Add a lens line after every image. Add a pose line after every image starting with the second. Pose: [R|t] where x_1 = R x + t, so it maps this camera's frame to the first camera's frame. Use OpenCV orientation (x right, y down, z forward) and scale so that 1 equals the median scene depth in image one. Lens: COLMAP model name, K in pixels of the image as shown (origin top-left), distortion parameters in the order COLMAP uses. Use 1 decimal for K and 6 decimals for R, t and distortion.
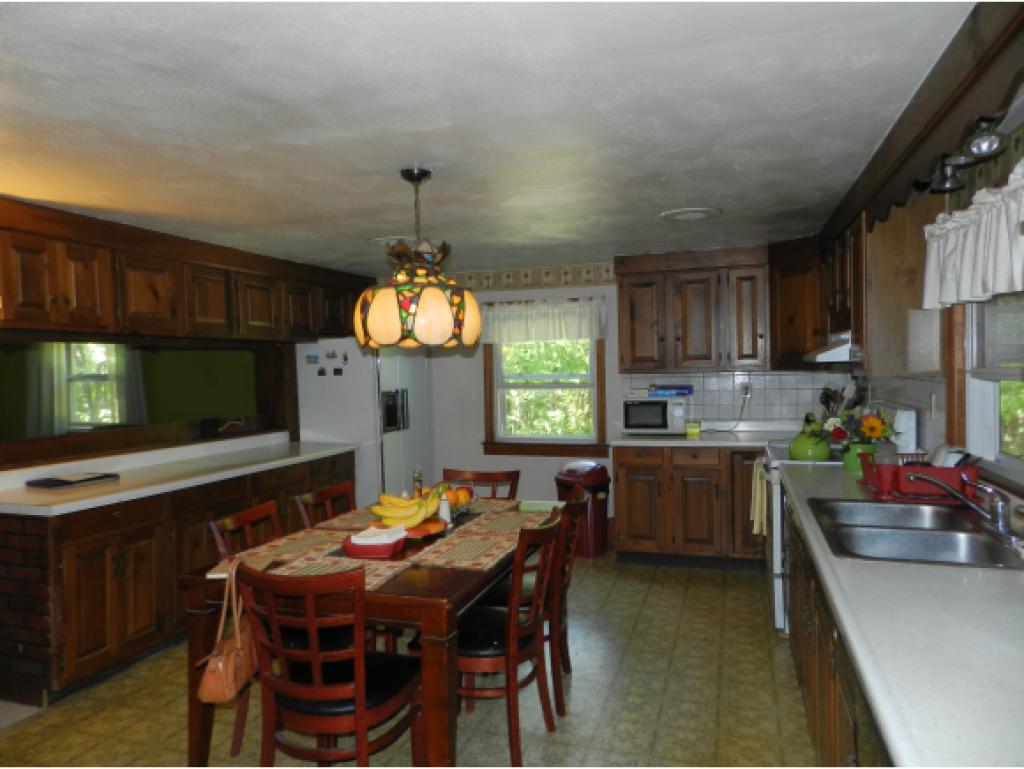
lens RADIAL K [[692.2, 0, 513.0], [0, 692.2, 387.5], [0, 0, 1]] dist [0.025417, -0.010472]
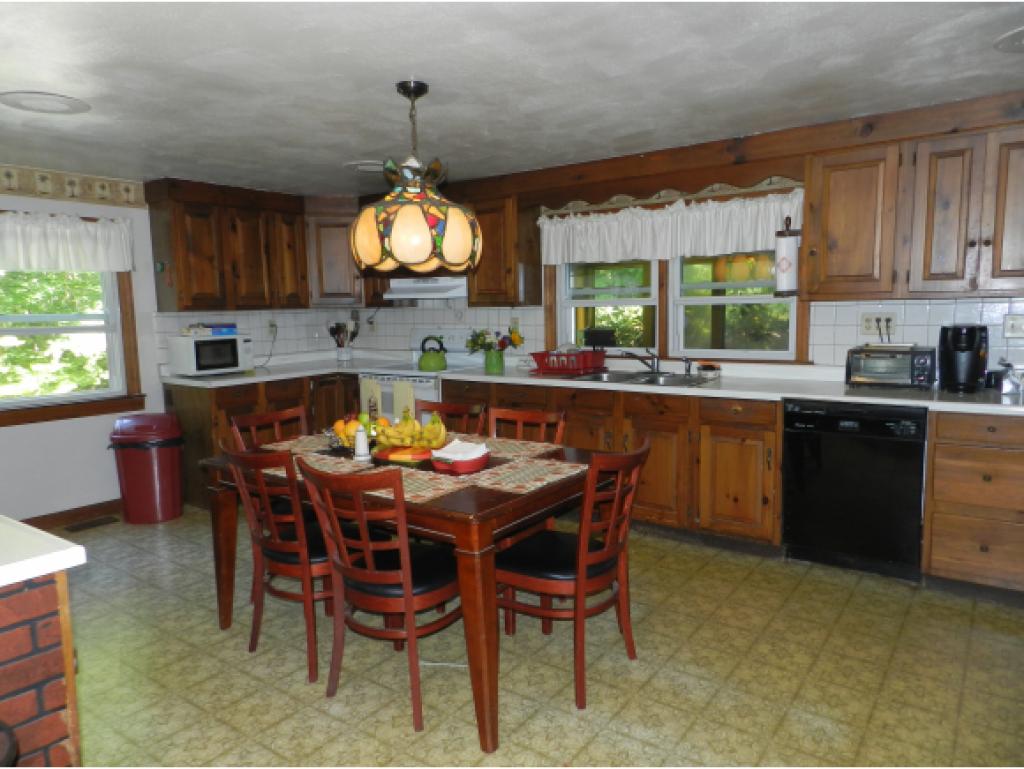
lens RADIAL K [[692.2, 0, 511.6], [0, 692.2, 385.7], [0, 0, 1]] dist [0.025417, -0.010472]
pose [[0.315576, -0.099517, 0.943667, -0.835618], [0.043535, 0.994957, 0.090367, 0.019612], [-0.947901, 0.012565, 0.318317, 0.439795]]
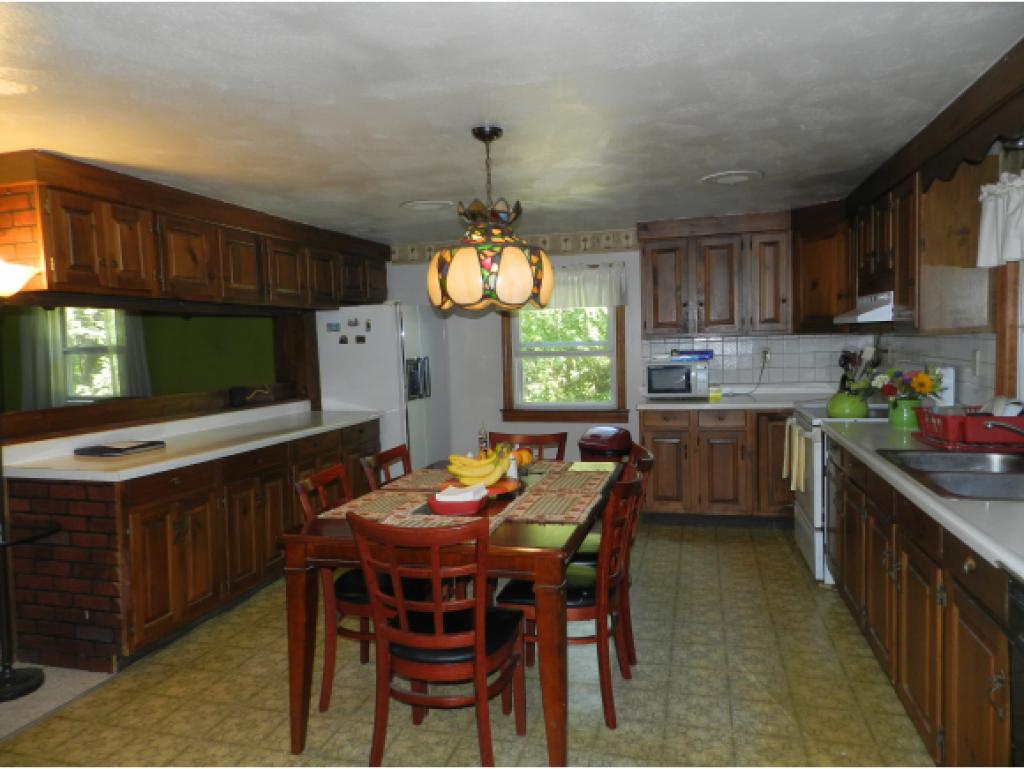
lens RADIAL K [[692.2, 0, 509.7], [0, 692.2, 388.1], [0, 0, 1]] dist [0.025417, -0.010472]
pose [[0.998649, -0.011687, 0.050641, -0.133955], [0.009874, 0.999307, 0.035900, 0.018945], [-0.051026, -0.035351, 0.998071, -0.005105]]
